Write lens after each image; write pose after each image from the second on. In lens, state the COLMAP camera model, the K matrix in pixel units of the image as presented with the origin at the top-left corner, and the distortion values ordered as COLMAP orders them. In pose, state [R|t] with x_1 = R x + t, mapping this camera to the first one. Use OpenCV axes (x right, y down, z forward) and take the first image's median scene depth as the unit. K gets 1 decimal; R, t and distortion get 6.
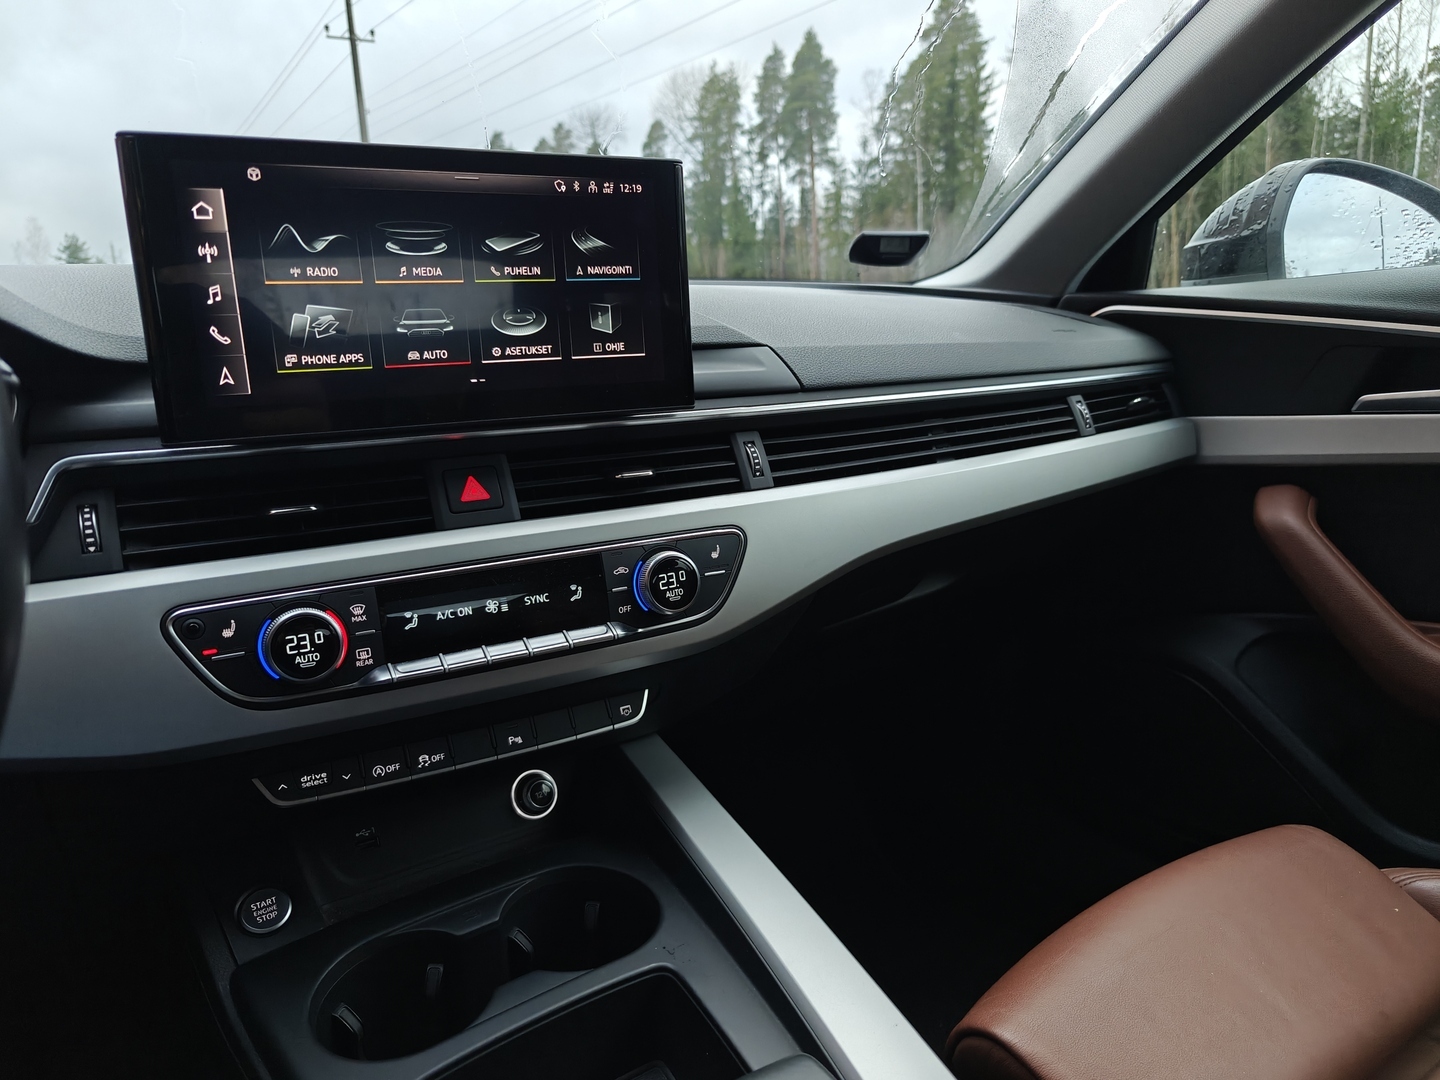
lens RADIAL K [[984.7, 0, 716.0], [0, 984.7, 556.5], [0, 0, 1]] dist [-0.002718, -0.016904]
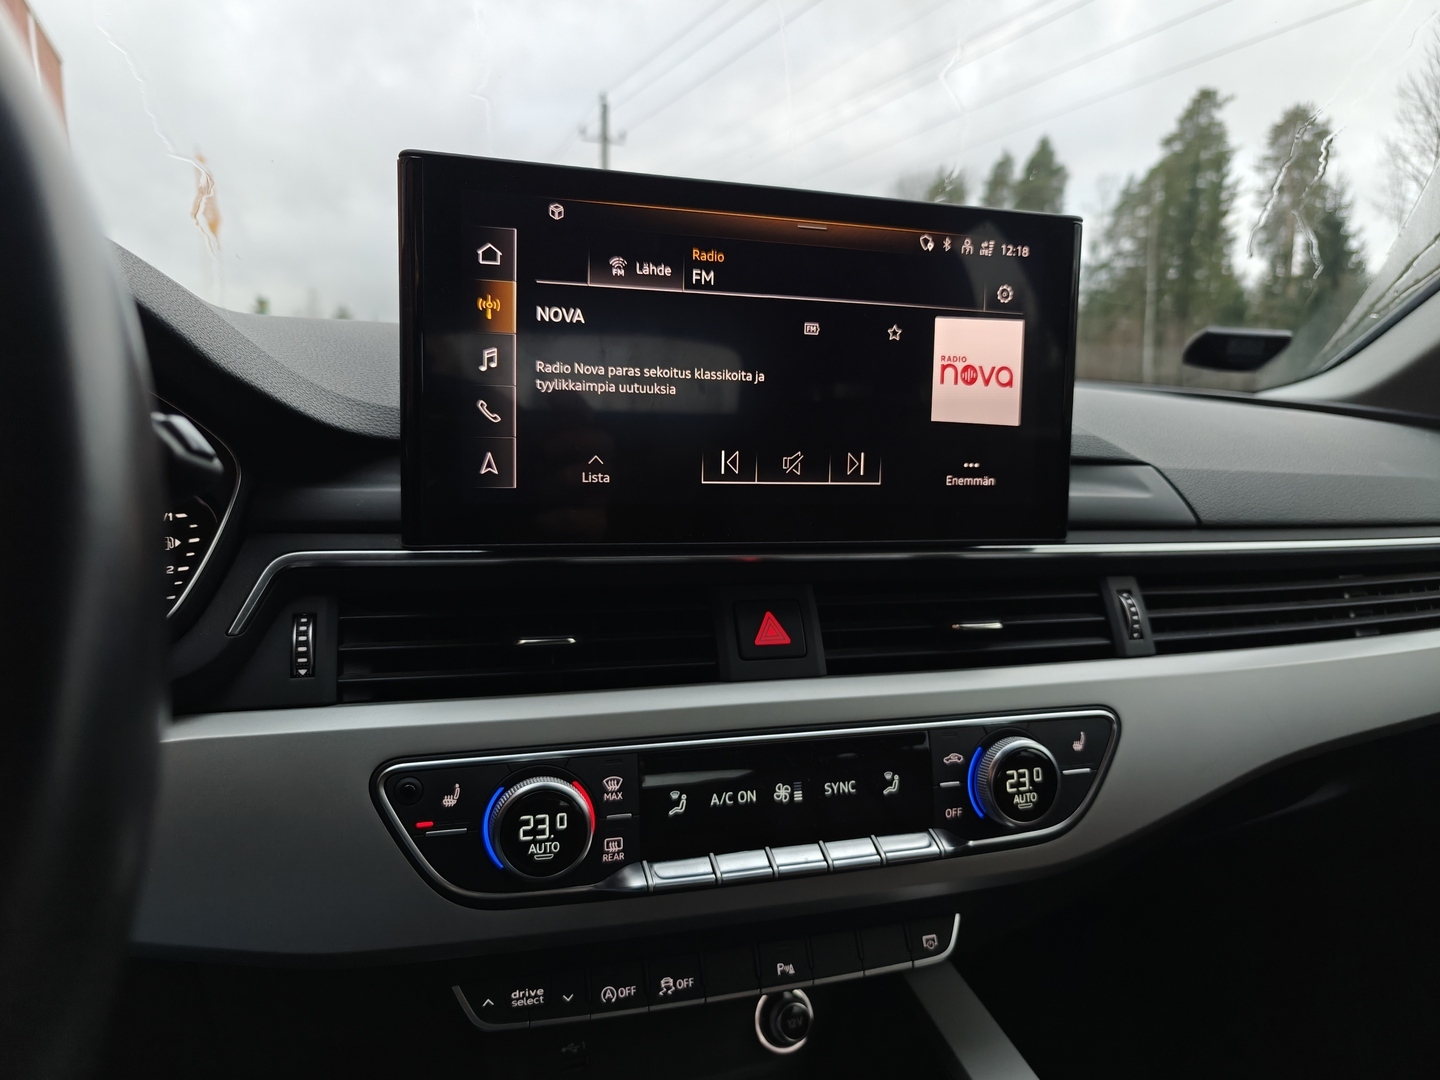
lens RADIAL K [[987.8, 0, 688.1], [0, 987.8, 538.3], [0, 0, 1]] dist [-0.037500, -0.001604]
pose [[0.971686, 0.086051, -0.220051, -0.147889], [-0.108393, 0.989884, -0.091542, -0.061445], [0.209947, 0.112802, 0.971184, 0.247595]]
